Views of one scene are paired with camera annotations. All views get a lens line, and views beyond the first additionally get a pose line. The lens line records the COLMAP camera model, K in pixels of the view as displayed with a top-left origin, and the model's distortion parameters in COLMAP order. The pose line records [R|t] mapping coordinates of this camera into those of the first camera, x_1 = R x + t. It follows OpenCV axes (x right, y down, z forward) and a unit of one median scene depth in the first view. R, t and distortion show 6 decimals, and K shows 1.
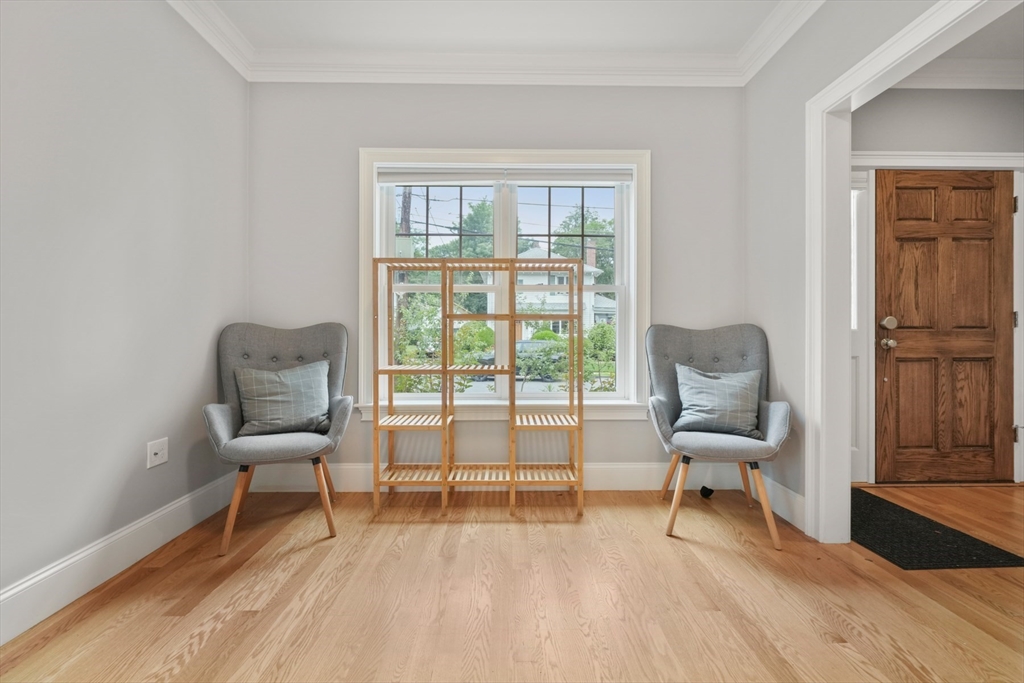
lens RADIAL K [[435.3, 0, 511.6], [0, 435.3, 332.8], [0, 0, 1]] dist [-0.004978, 0.000112]
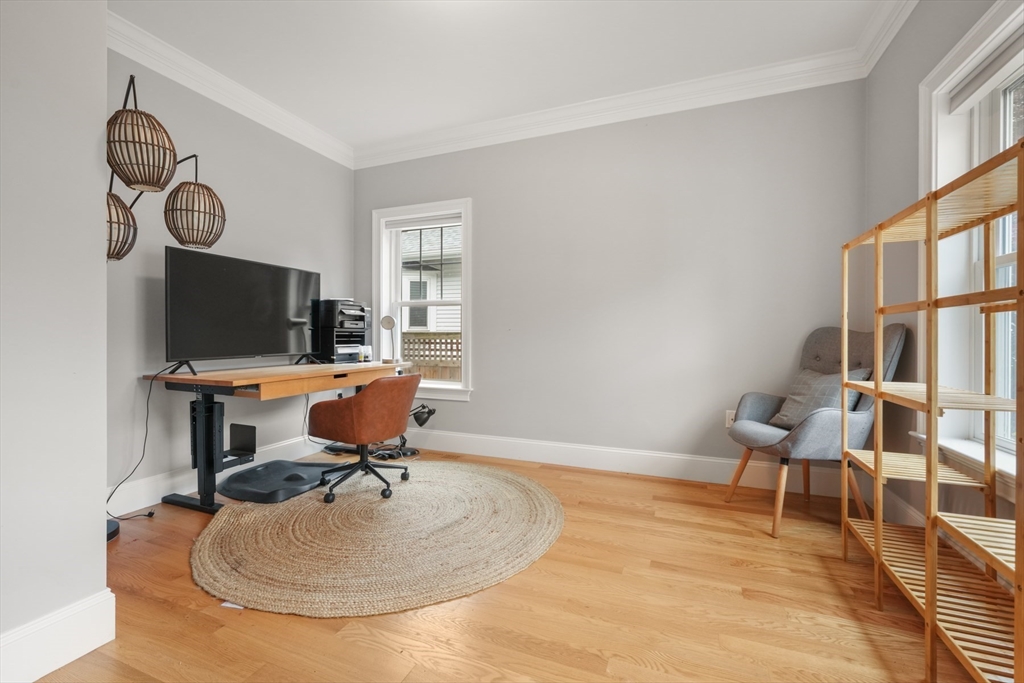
lens RADIAL K [[435.3, 0, 511.4], [0, 435.3, 338.9], [0, 0, 1]] dist [-0.004978, 0.000112]
pose [[-0.389264, -0.000369, -0.921126, 0.811938], [-0.008312, 0.999961, 0.003112, 0.010004], [0.921089, 0.008868, -0.389252, 0.886455]]
